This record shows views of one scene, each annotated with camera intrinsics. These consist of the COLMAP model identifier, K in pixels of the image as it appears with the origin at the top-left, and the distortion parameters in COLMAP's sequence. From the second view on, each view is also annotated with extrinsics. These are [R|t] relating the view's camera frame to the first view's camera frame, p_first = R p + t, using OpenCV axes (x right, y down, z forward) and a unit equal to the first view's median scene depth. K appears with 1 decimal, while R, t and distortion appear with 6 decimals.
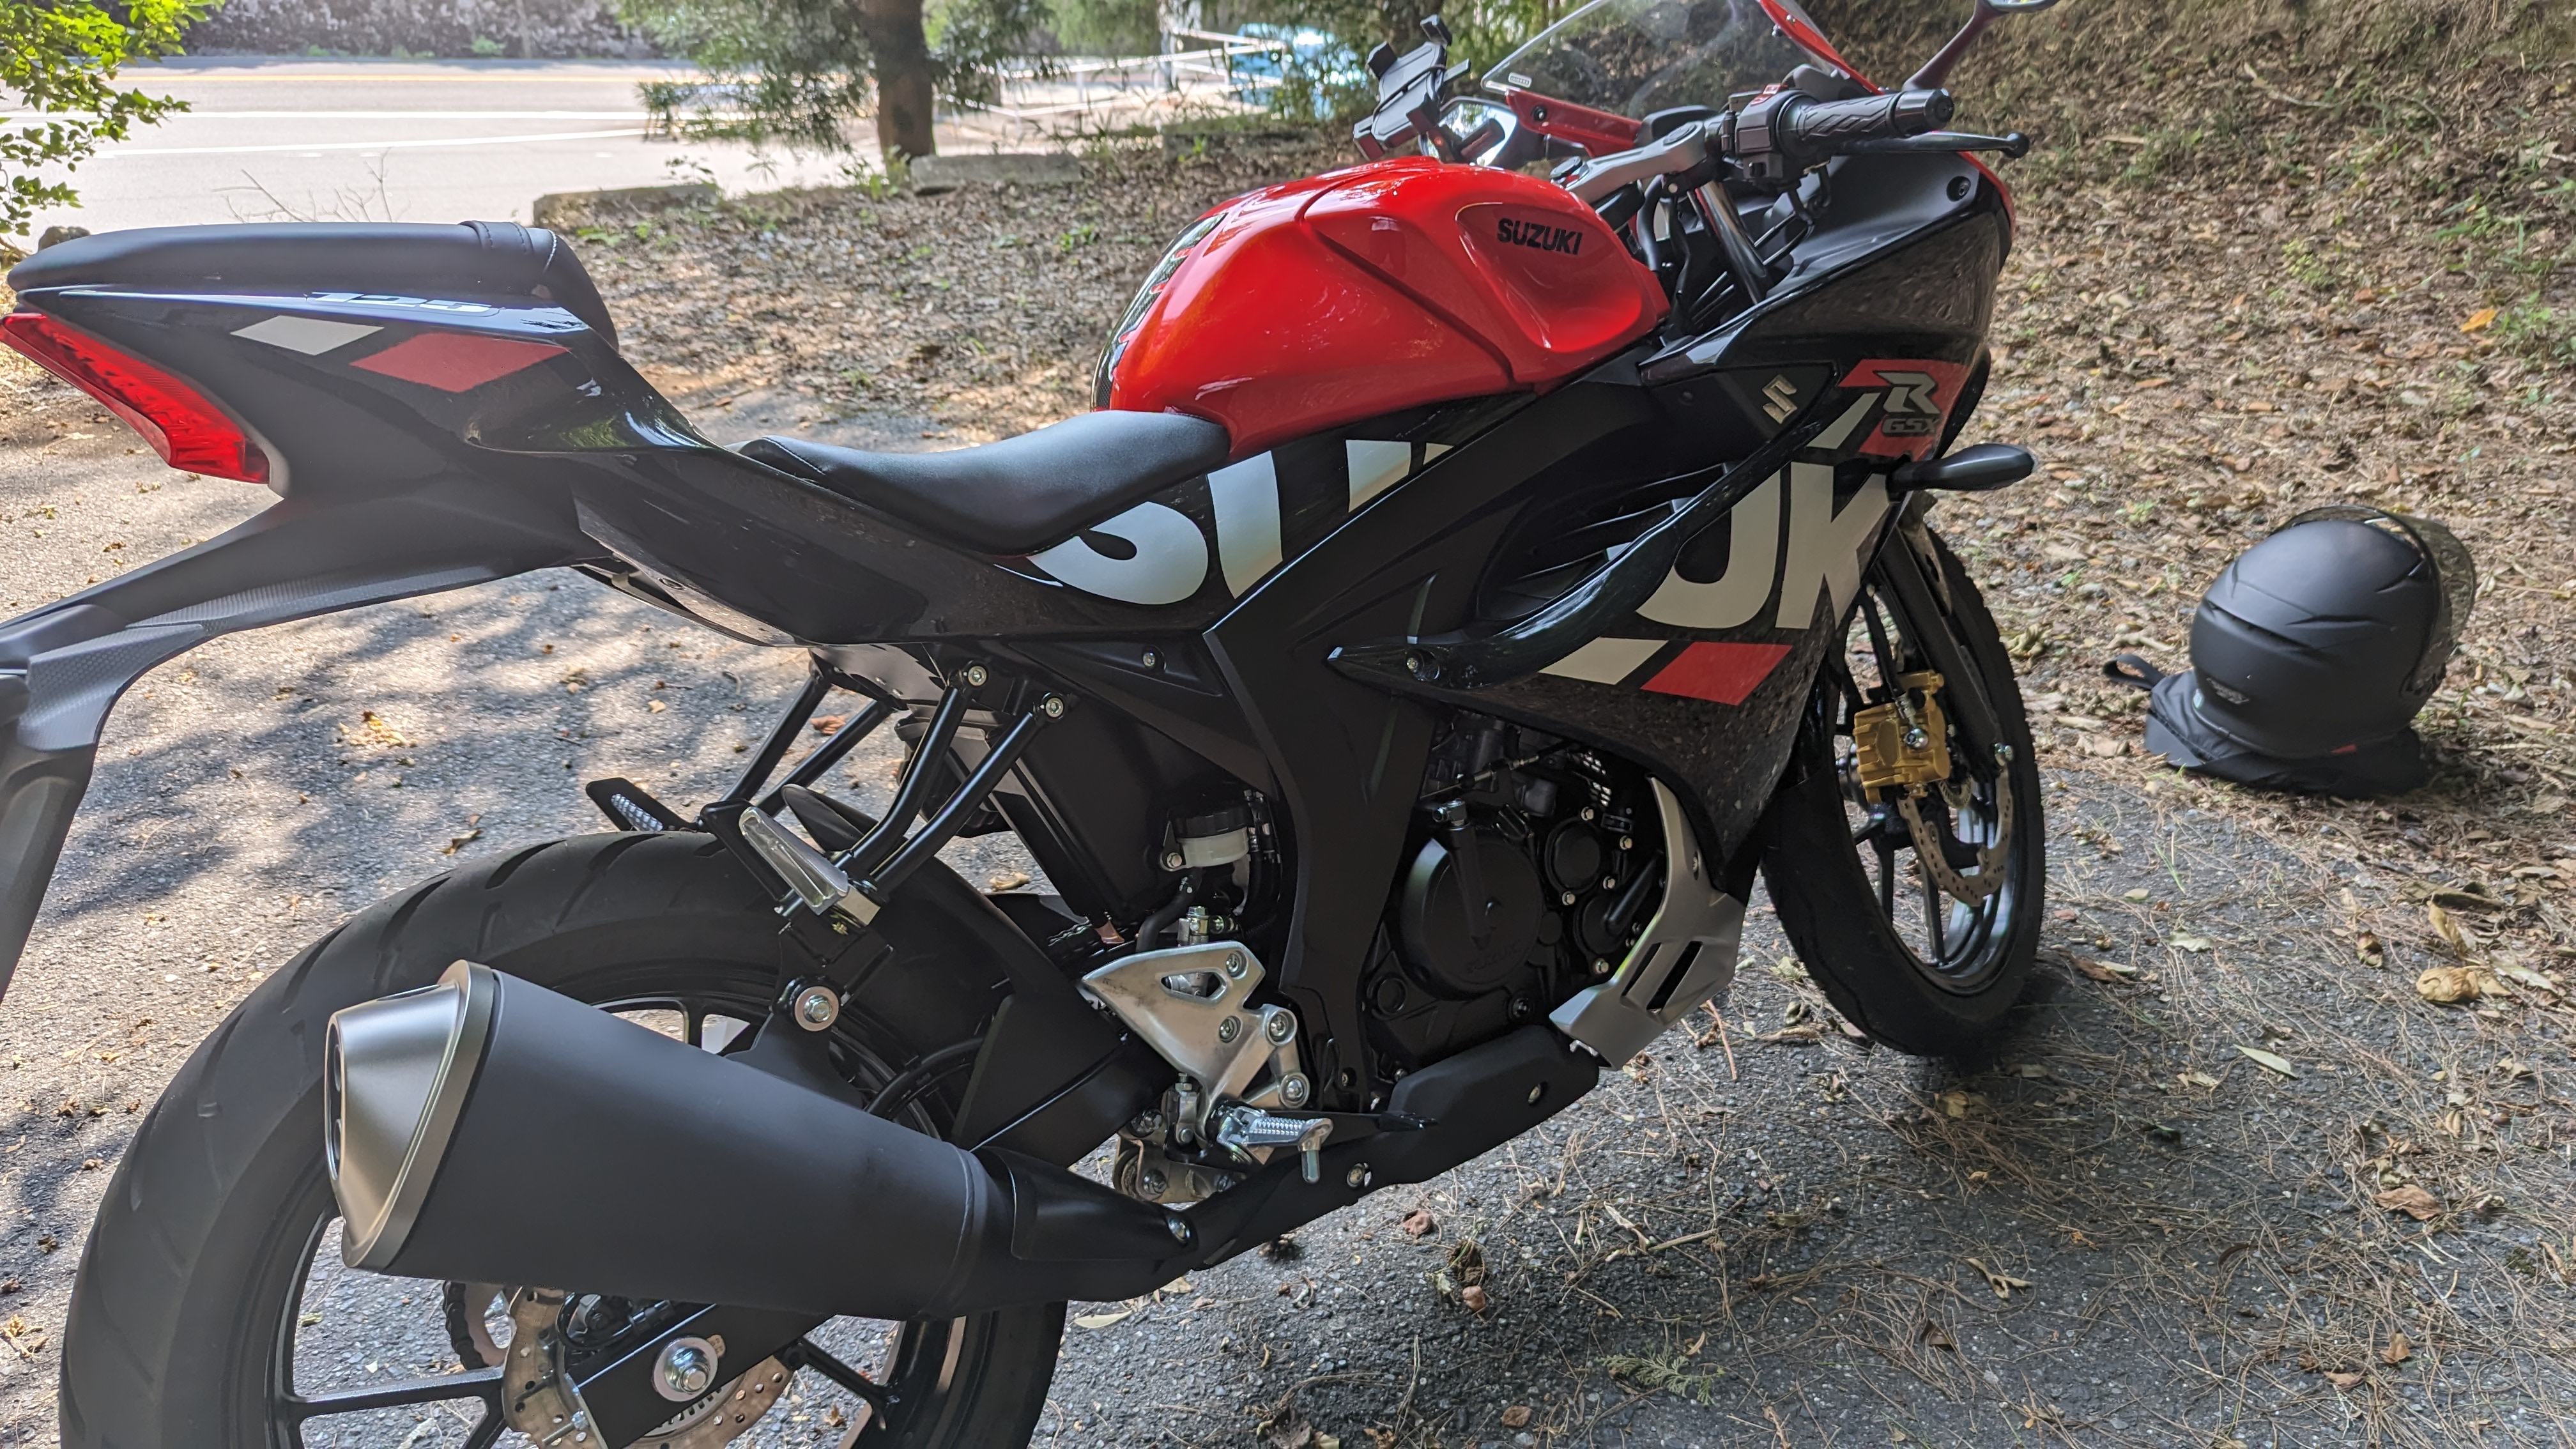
lens RADIAL K [[1875.5, 0, 1313.7], [0, 1875.5, 725.3], [0, 0, 1]] dist [0.084945, -0.156298]
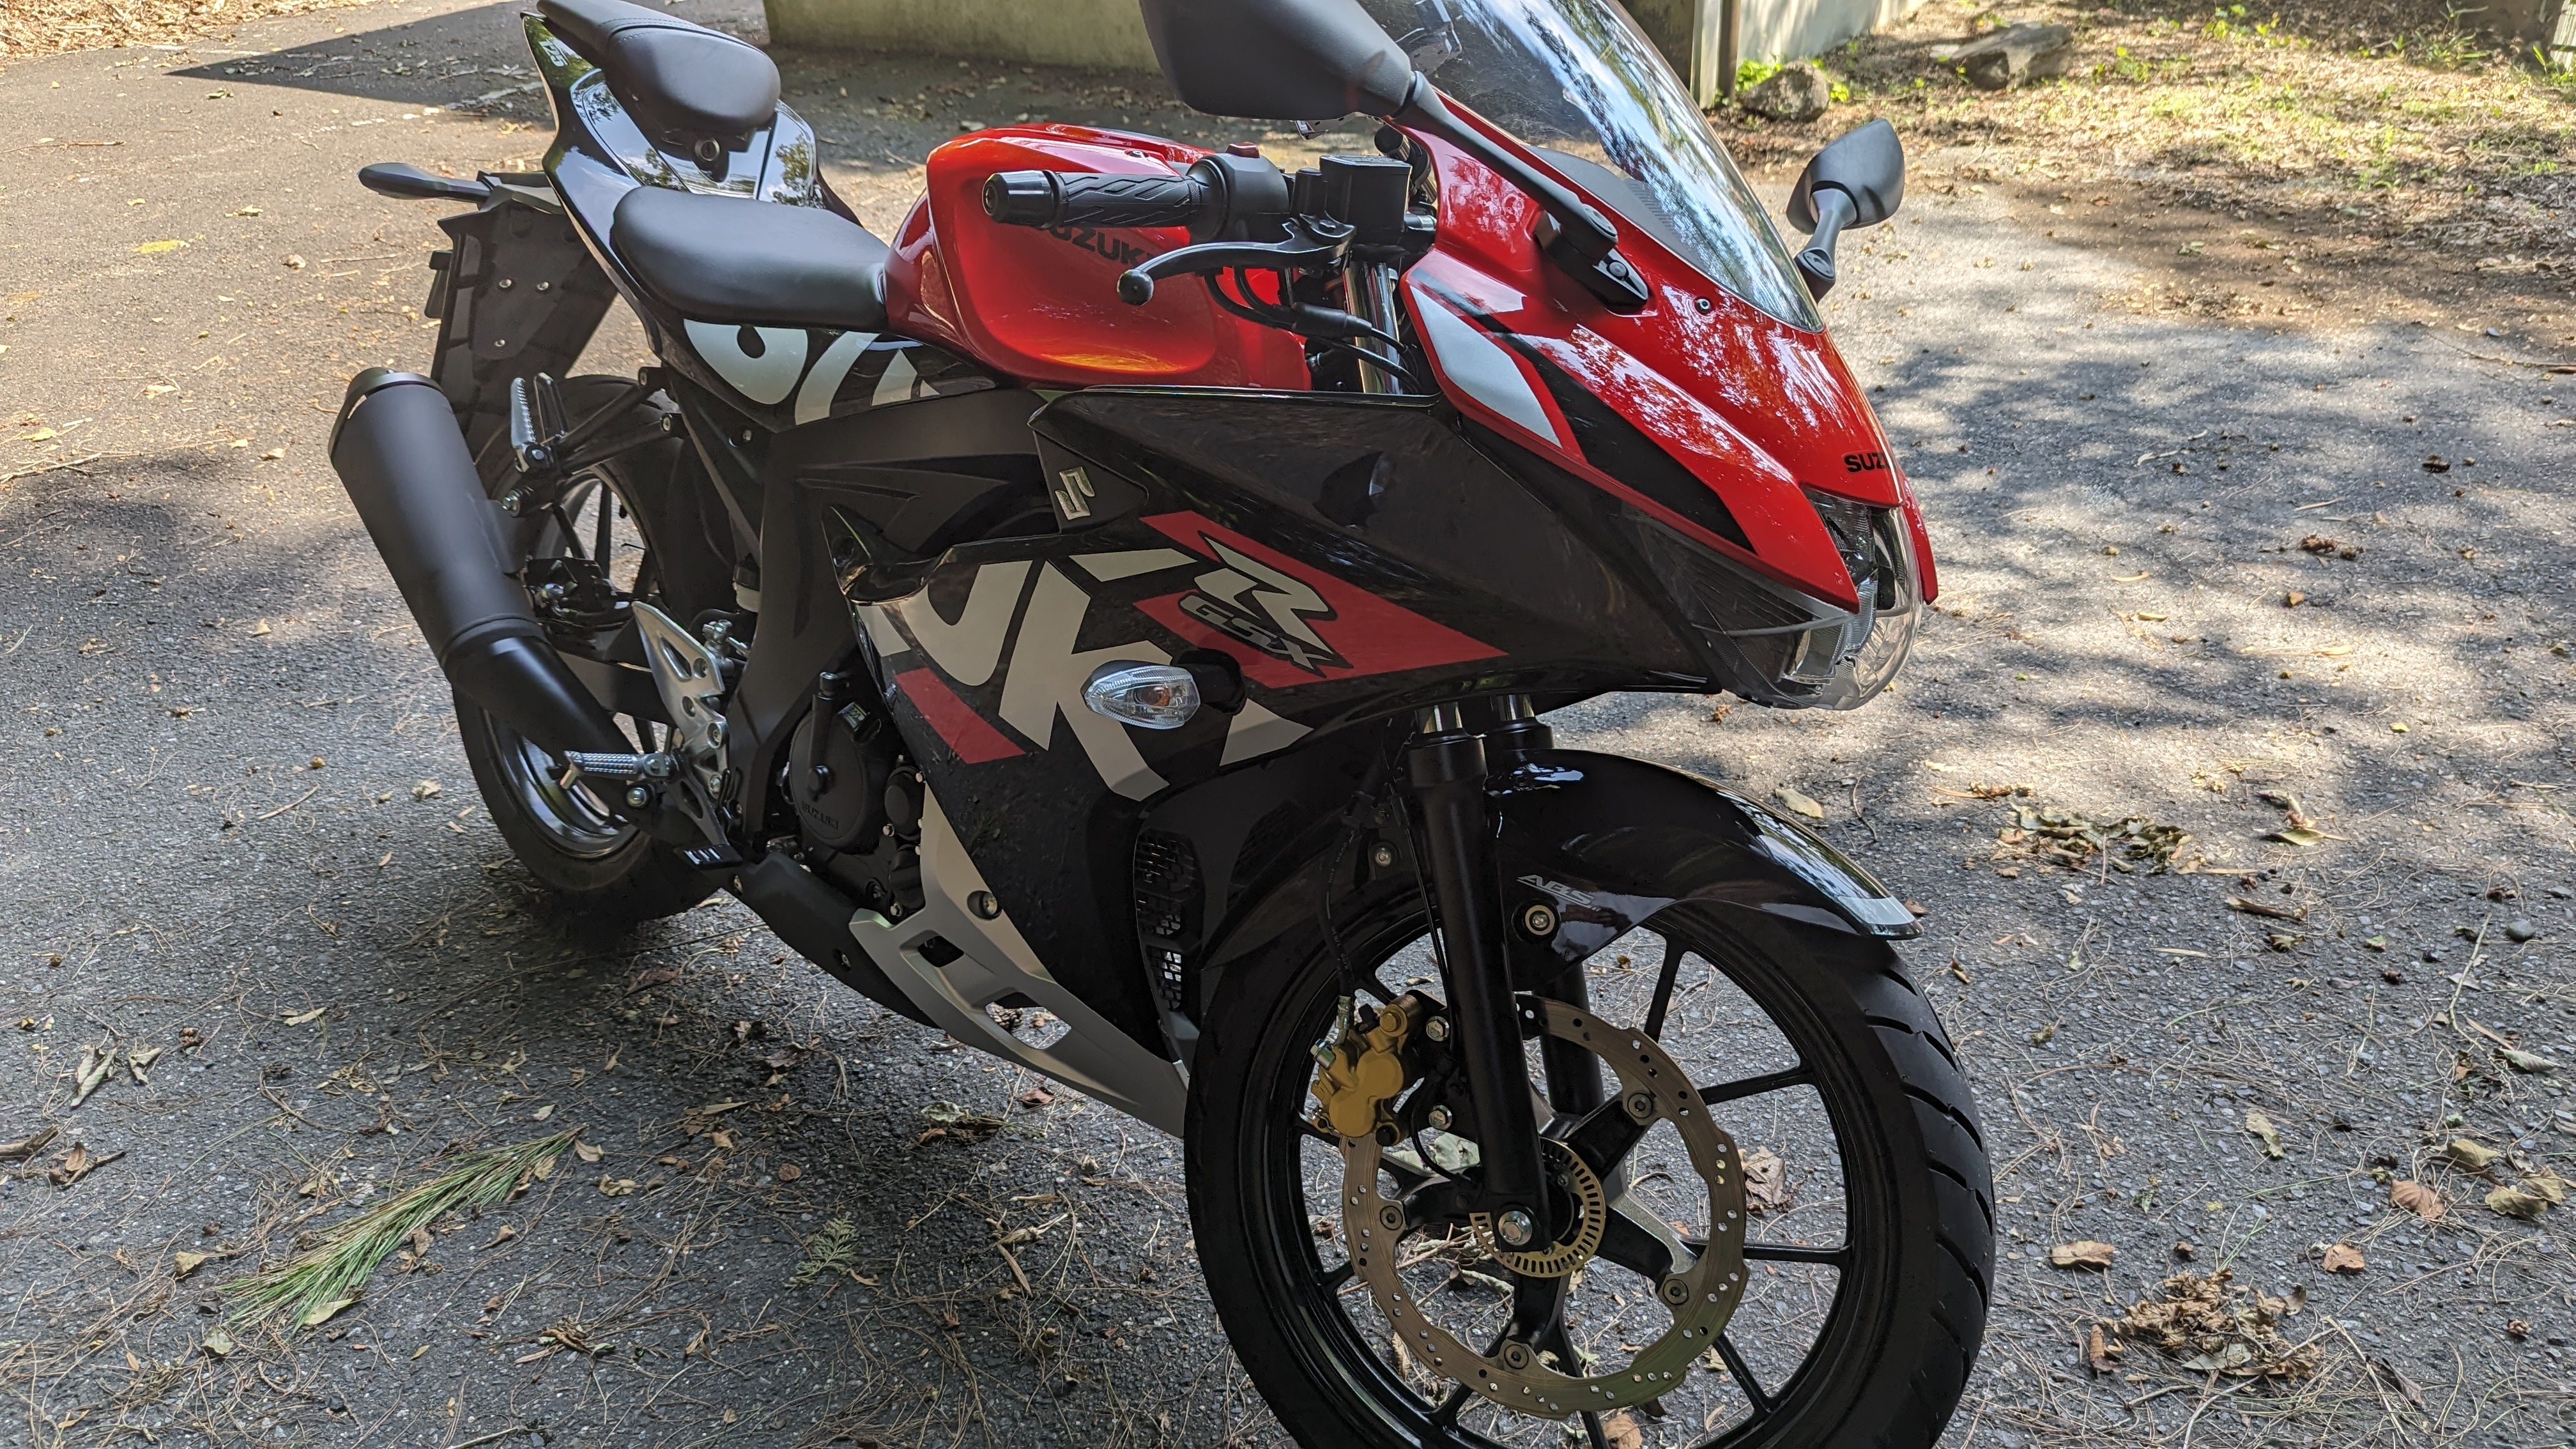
lens RADIAL K [[1882.3, 0, 1274.0], [0, 1882.3, 731.8], [0, 0, 1]] dist [0.075482, -0.094094]
pose [[0.162344, 0.482302, -0.860830, 1.082731], [-0.375363, 0.837001, 0.398161, -0.470237], [0.912550, 0.258485, 0.316921, 0.856918]]
